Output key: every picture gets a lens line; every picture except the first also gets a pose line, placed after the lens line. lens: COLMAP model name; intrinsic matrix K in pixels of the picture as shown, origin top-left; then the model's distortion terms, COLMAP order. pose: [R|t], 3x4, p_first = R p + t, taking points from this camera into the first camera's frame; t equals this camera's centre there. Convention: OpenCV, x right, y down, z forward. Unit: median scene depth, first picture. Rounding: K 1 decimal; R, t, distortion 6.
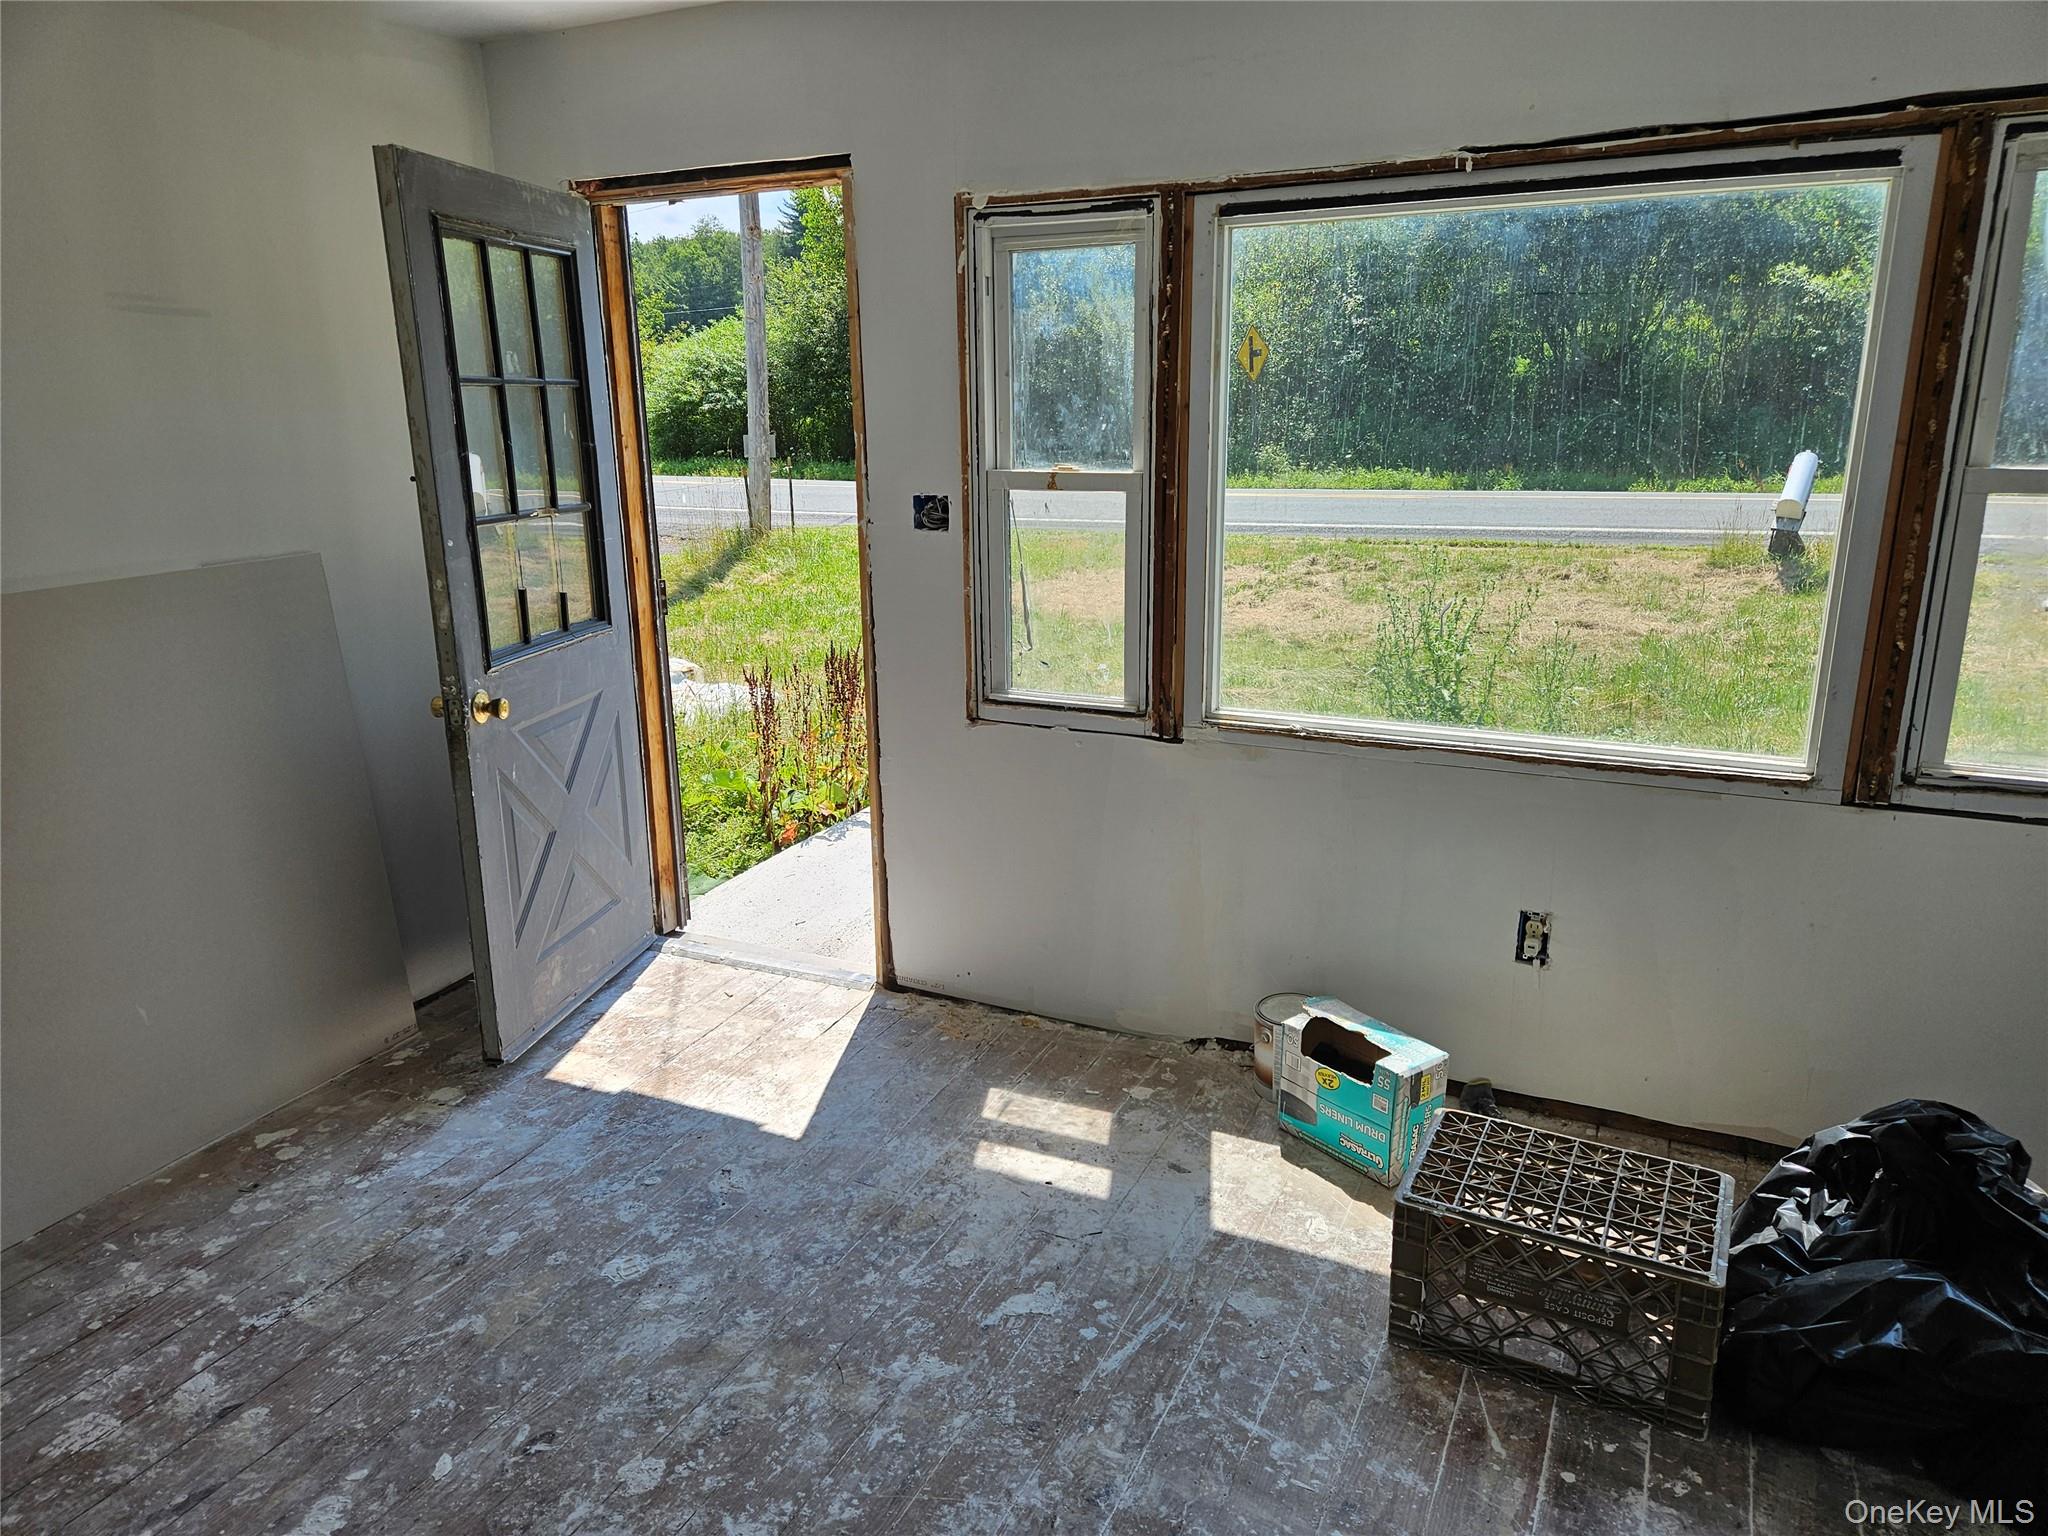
lens RADIAL K [[1360.6, 0, 1035.2], [0, 1360.6, 770.7], [0, 0, 1]] dist [0.058103, -0.046538]
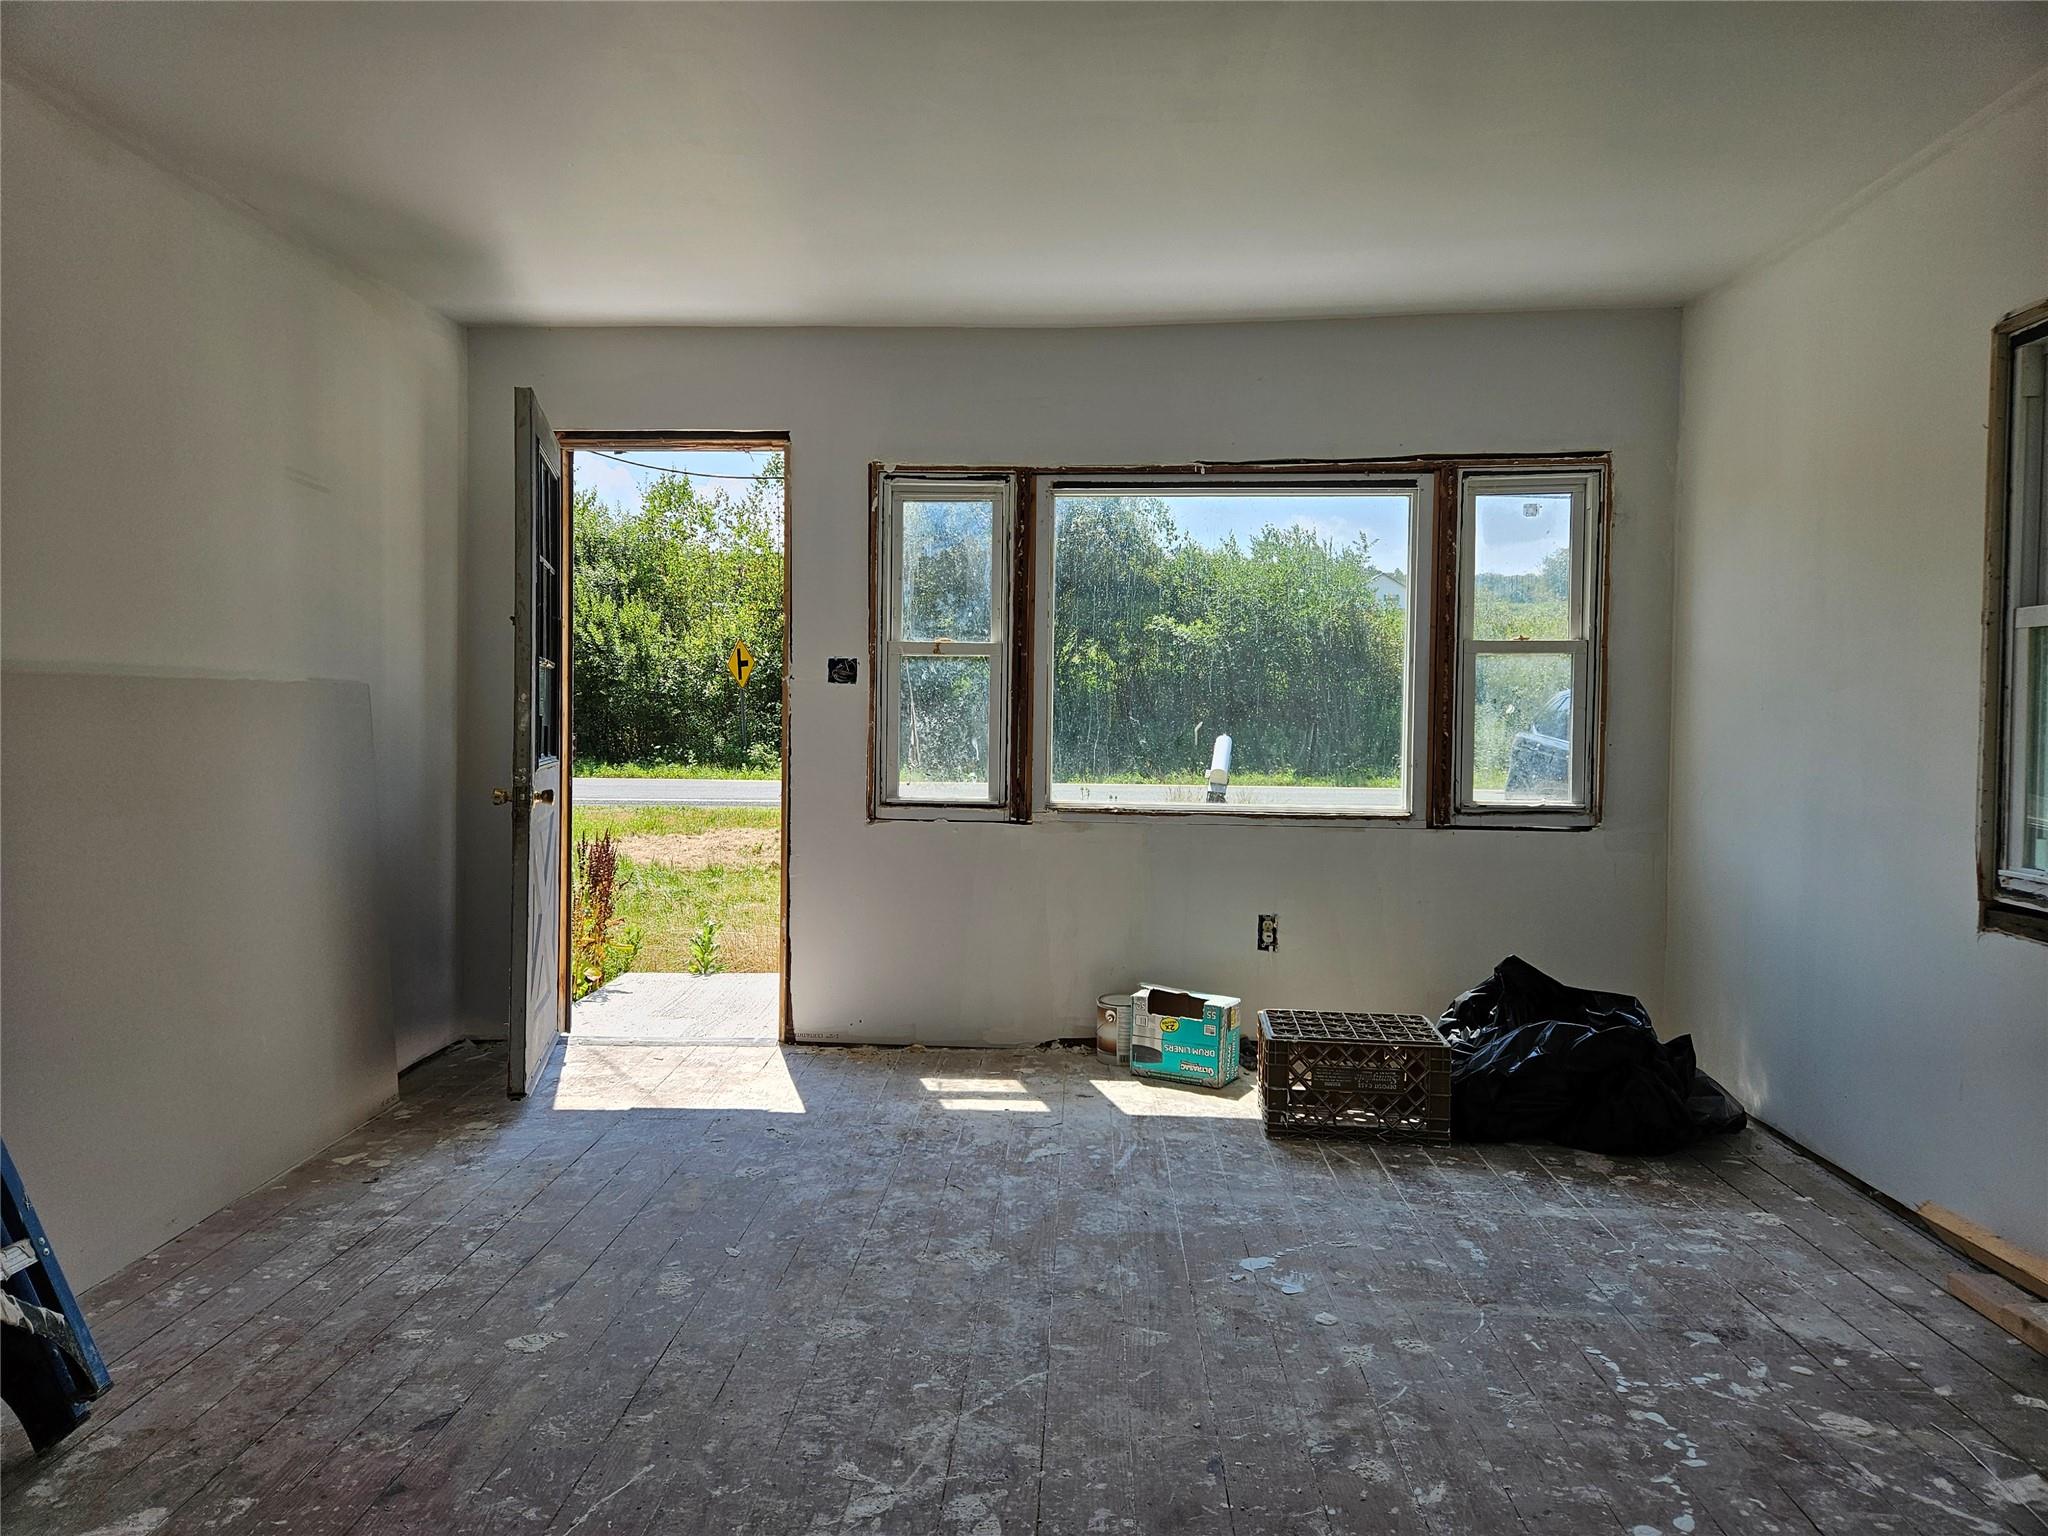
lens RADIAL K [[1360.6, 0, 1013.0], [0, 1360.6, 758.2], [0, 0, 1]] dist [0.058103, -0.046538]
pose [[0.922701, 0.011505, 0.385345, -0.524926], [0.081027, 0.971440, -0.223021, 0.260554], [-0.376906, 0.237004, 0.895417, -0.347006]]
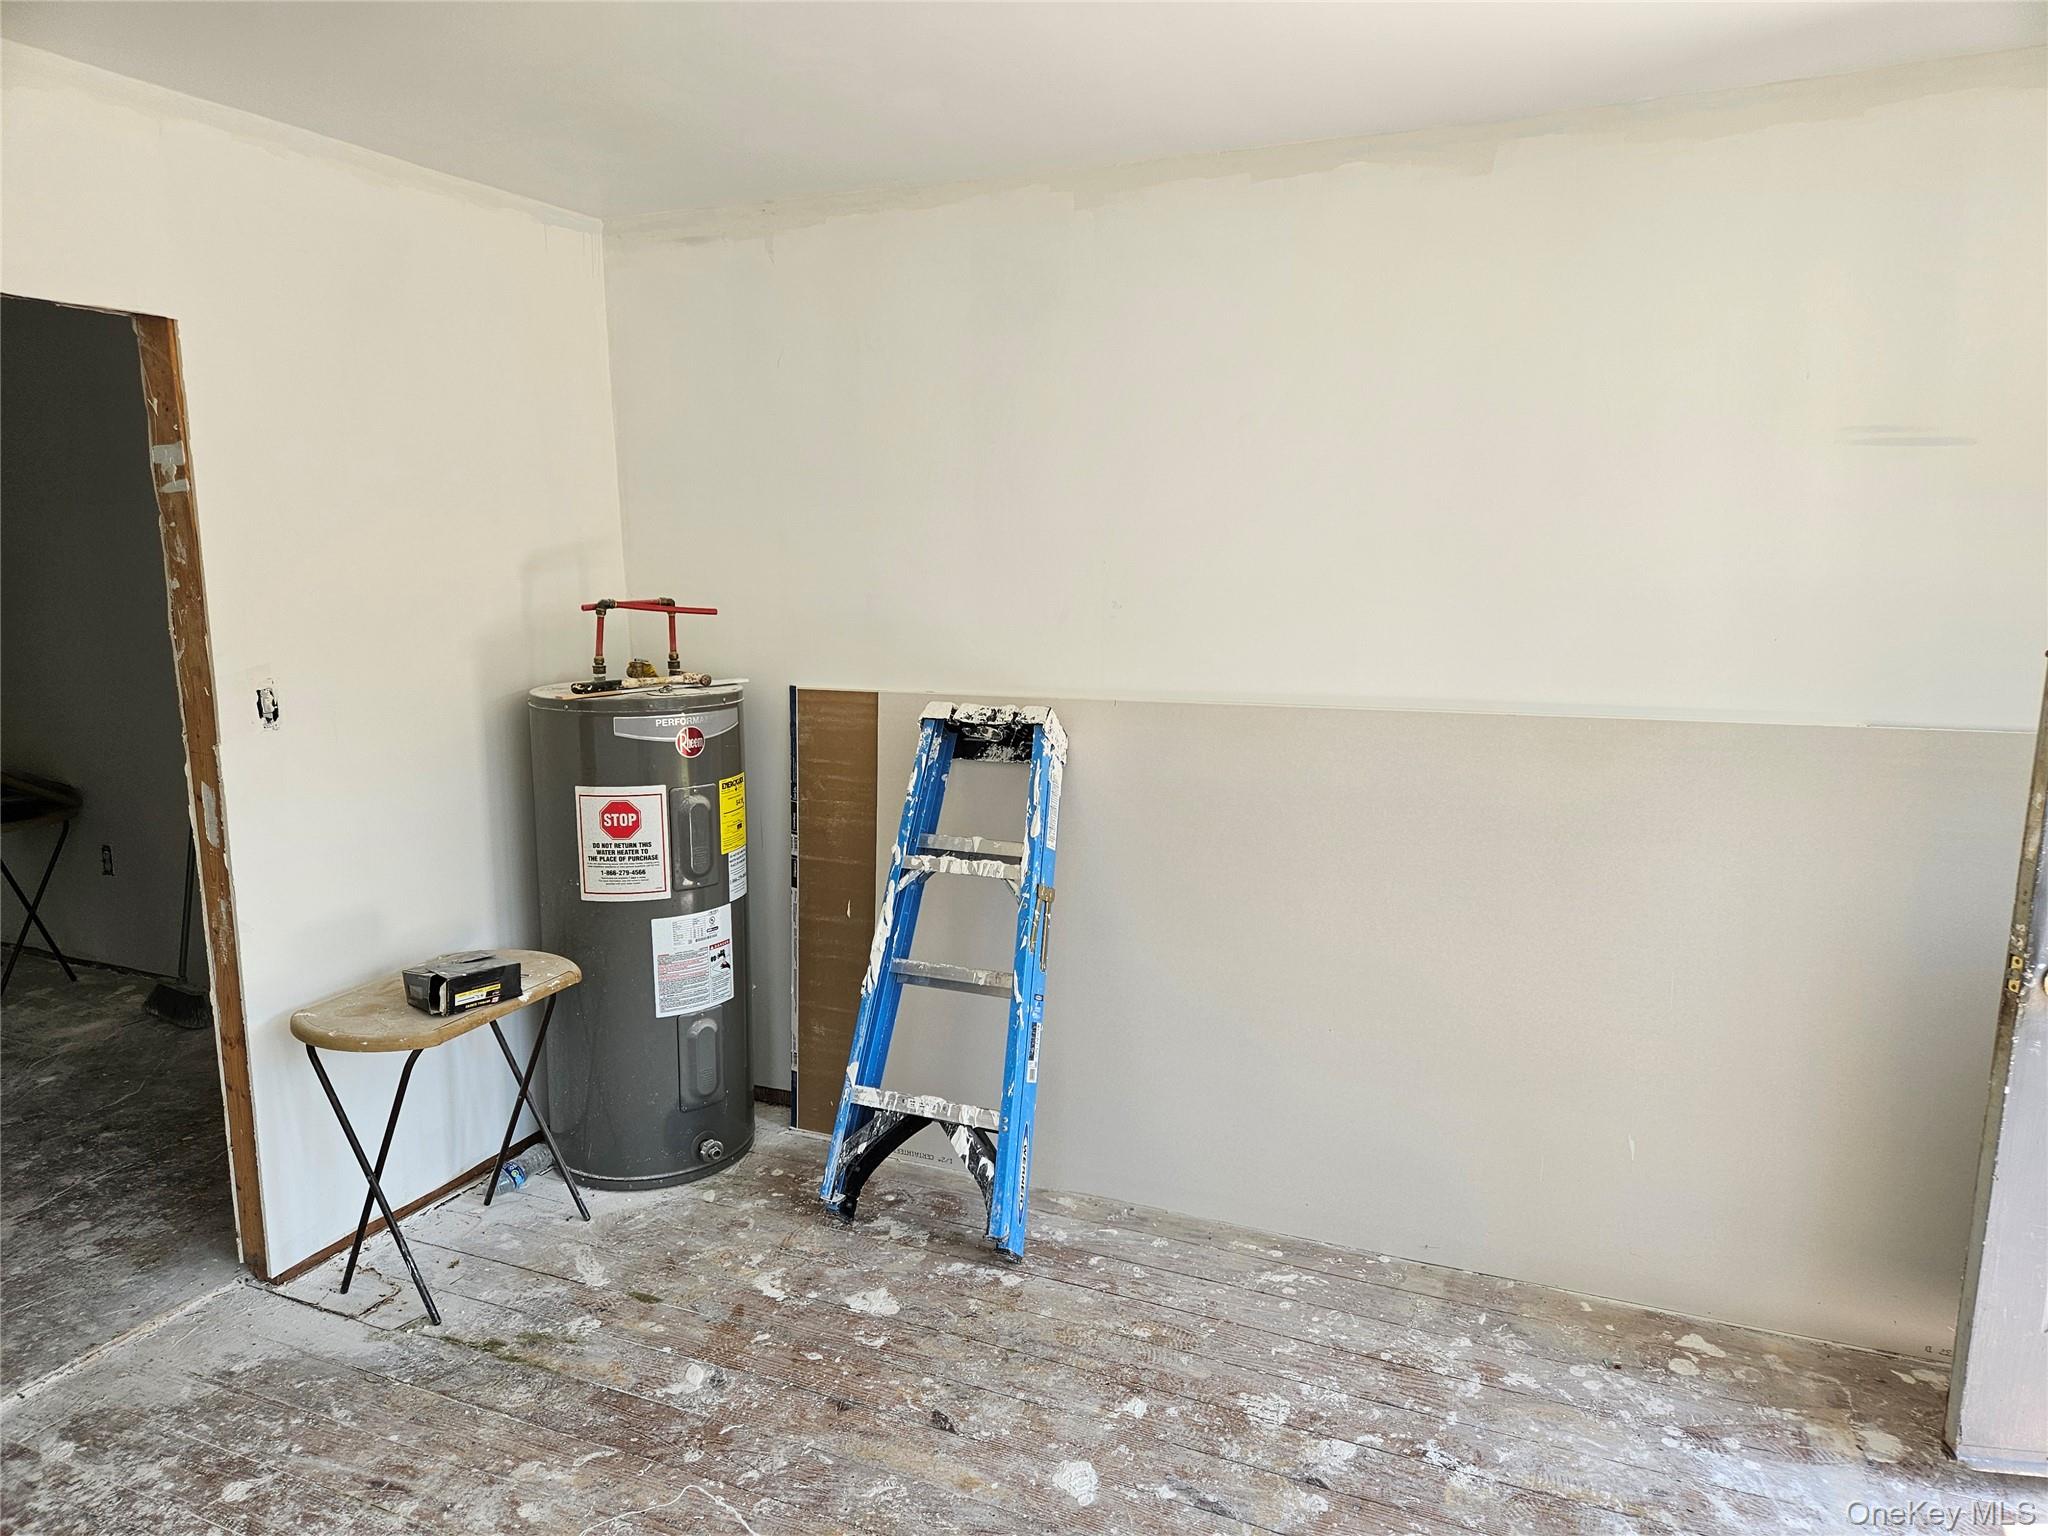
lens RADIAL K [[1360.6, 0, 1026.2], [0, 1360.6, 773.3], [0, 0, 1]] dist [0.058103, -0.046538]
pose [[0.021900, 0.188880, -0.981756, 0.269996], [-0.262456, 0.948636, 0.176654, -0.141204], [0.964695, 0.253799, 0.070348, 0.452430]]
